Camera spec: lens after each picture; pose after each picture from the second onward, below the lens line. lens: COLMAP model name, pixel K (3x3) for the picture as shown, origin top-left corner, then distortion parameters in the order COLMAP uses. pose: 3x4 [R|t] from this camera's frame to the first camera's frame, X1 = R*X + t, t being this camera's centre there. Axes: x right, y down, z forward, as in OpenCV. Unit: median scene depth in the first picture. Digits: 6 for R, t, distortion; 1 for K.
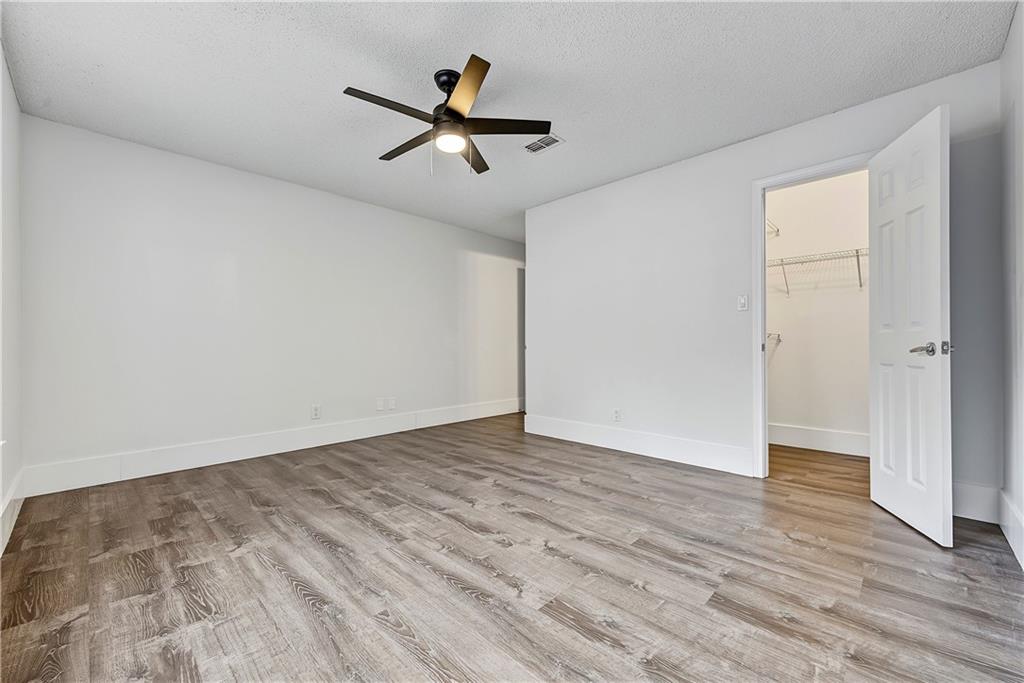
lens RADIAL K [[410.6, 0, 514.7], [0, 410.6, 345.1], [0, 0, 1]] dist [-0.002923, -0.000017]
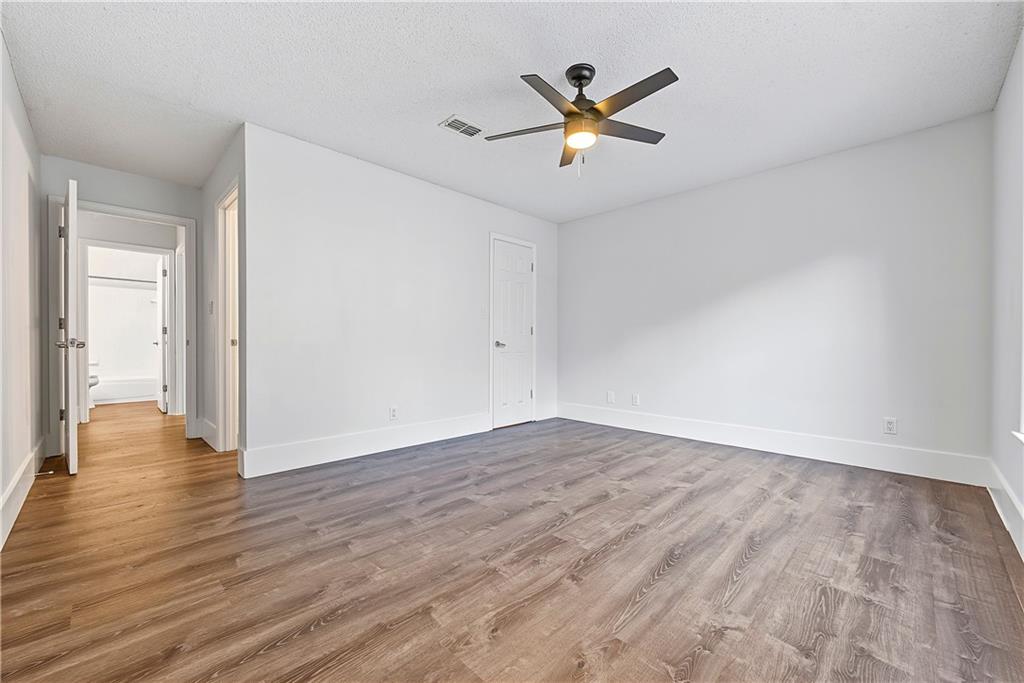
lens RADIAL K [[410.6, 0, 515.3], [0, 410.6, 343.2], [0, 0, 1]] dist [-0.002923, -0.000017]
pose [[0.010277, 0.002896, 0.999943, -1.229306], [-0.004472, 0.999986, -0.002850, 0.011173], [-0.999937, -0.004443, 0.010290, 1.211205]]
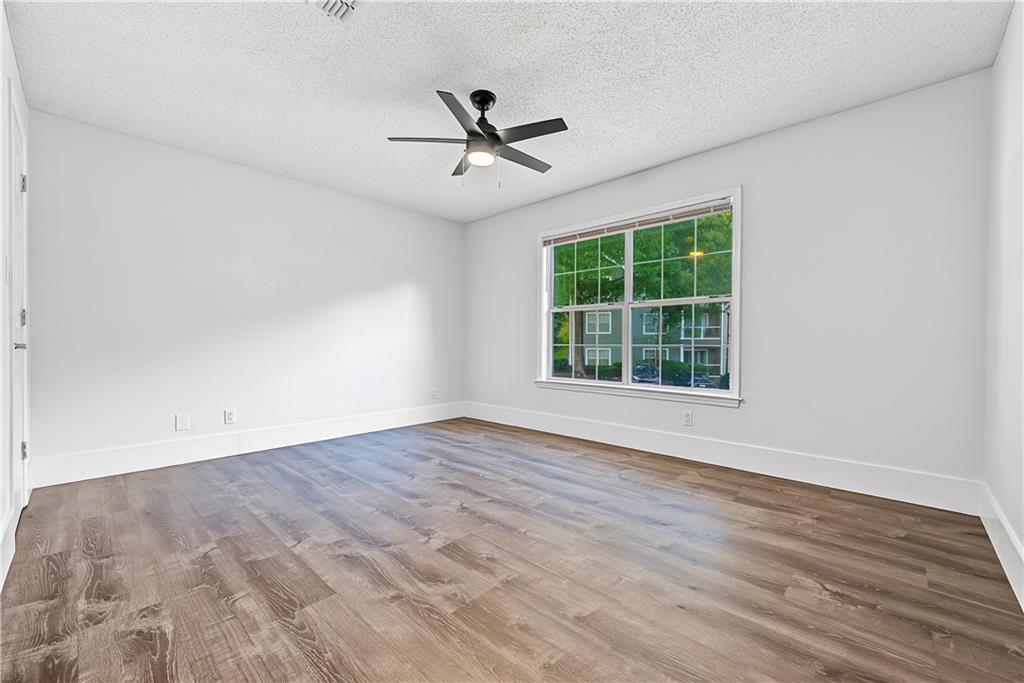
lens RADIAL K [[410.6, 0, 512.8], [0, 410.6, 343.3], [0, 0, 1]] dist [-0.002923, -0.000017]
pose [[-0.999931, 0.002613, -0.011436, -0.239715], [0.002609, 0.999997, 0.000321, 0.004878], [0.011437, 0.000291, -0.999935, 2.224765]]
